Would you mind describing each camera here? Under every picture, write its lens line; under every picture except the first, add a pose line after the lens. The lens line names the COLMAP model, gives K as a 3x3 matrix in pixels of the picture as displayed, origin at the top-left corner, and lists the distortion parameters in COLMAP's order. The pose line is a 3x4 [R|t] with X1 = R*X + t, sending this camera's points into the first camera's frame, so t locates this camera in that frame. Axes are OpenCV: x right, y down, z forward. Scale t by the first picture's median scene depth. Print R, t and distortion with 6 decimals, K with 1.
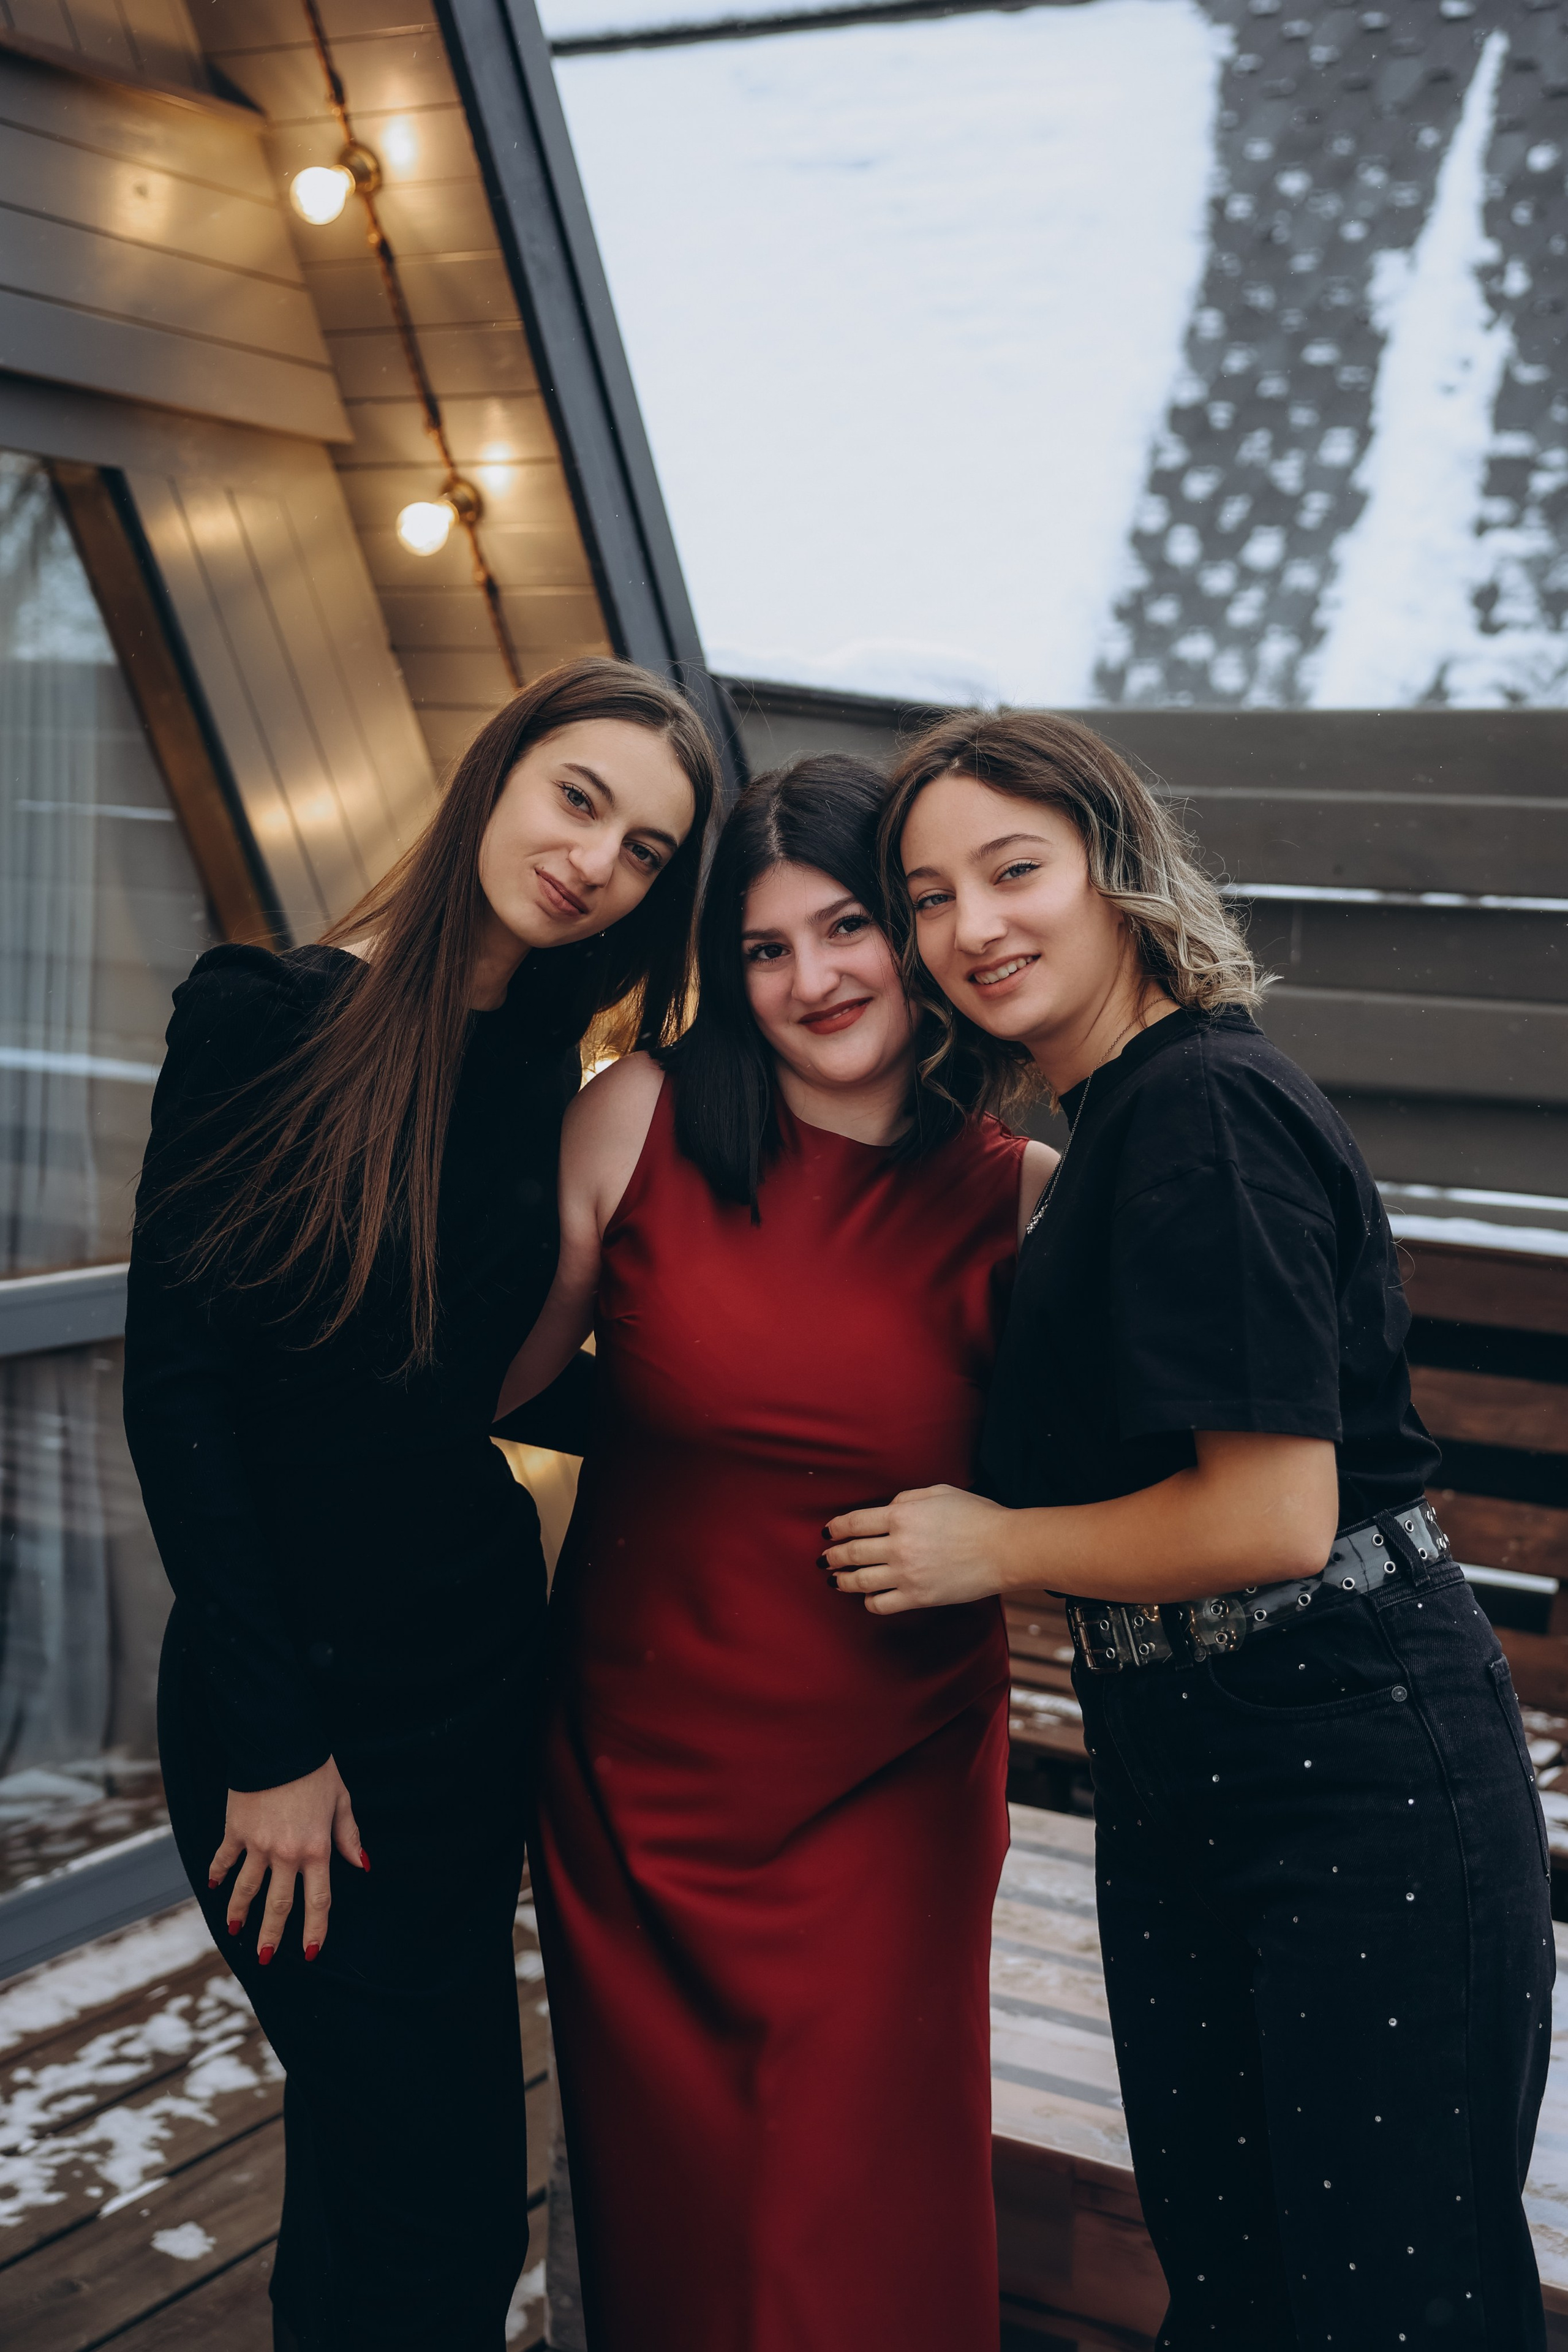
lens RADIAL K [[2991.3, 0, 778.5], [0, 2991.3, 1177.3], [0, 0, 1]] dist [0.053328, 0.061766]
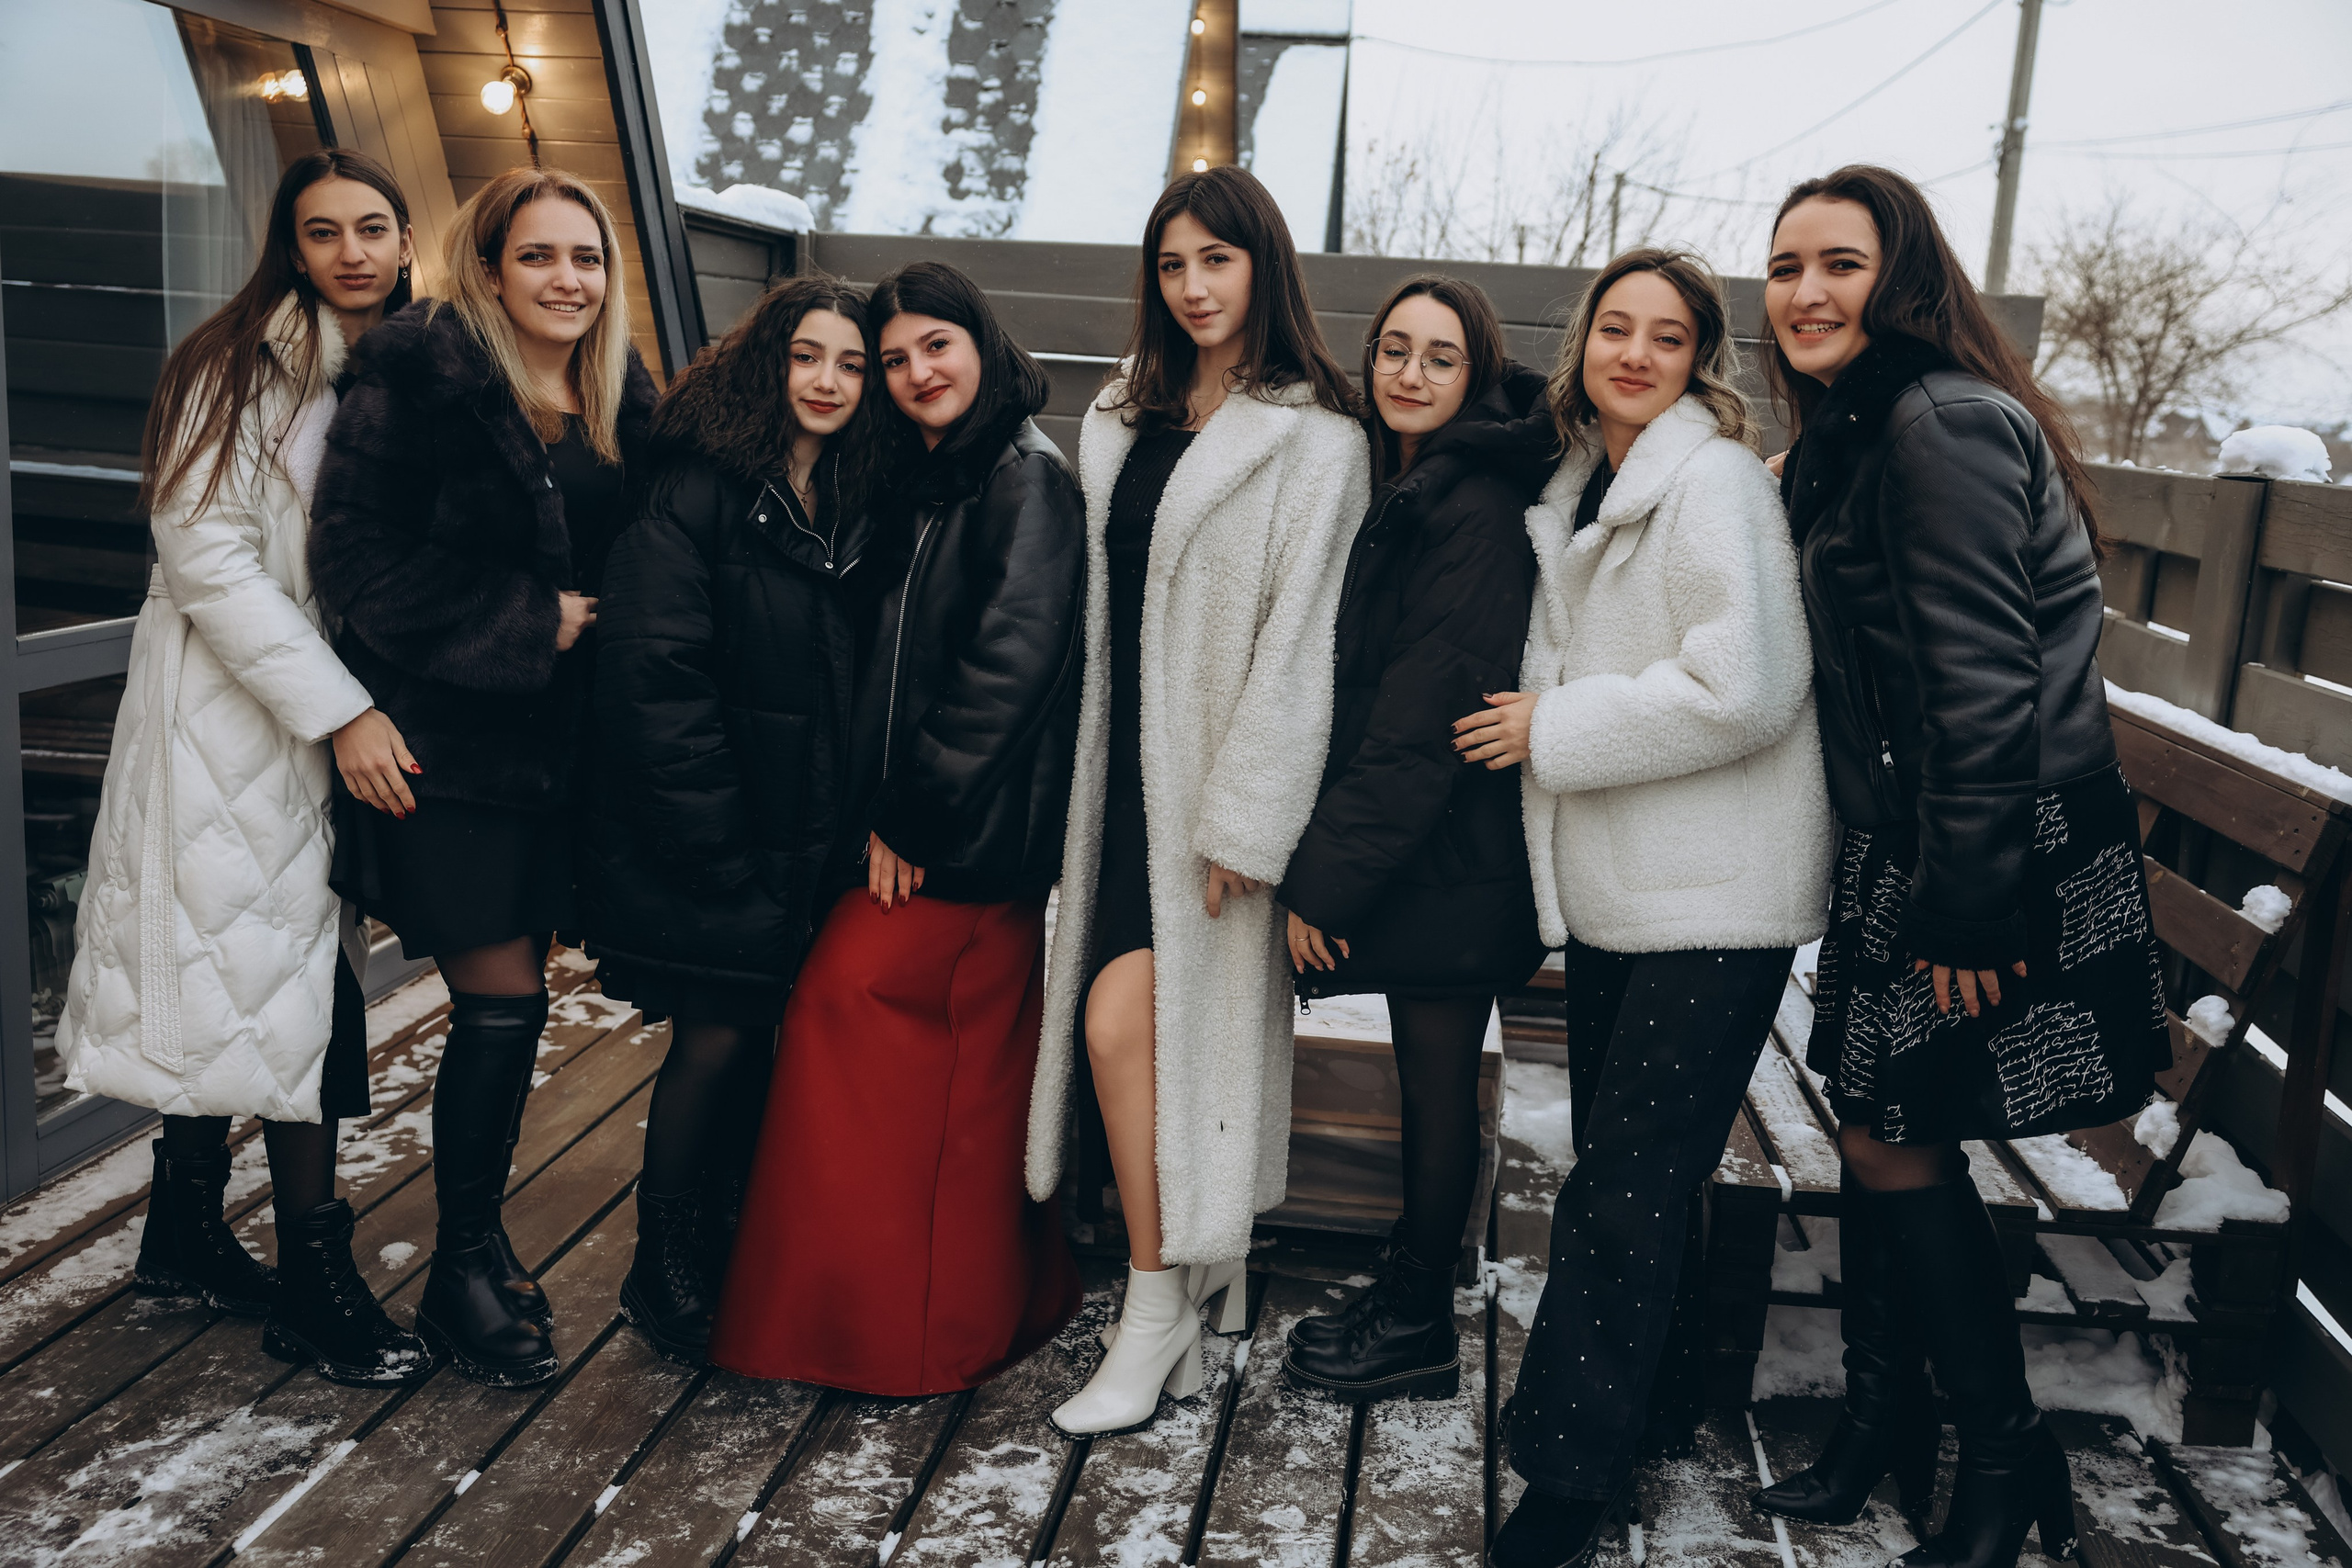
lens RADIAL K [[2161.7, 0, 1176.0], [0, 2161.7, 784.0], [0, 0, 1]] dist [-0.045917, 0.119576]
pose [[0.921539, -0.055538, 0.384295, -0.228536], [0.020727, 0.995343, 0.094143, 0.032782], [-0.387733, -0.078792, 0.918398, -0.154332]]
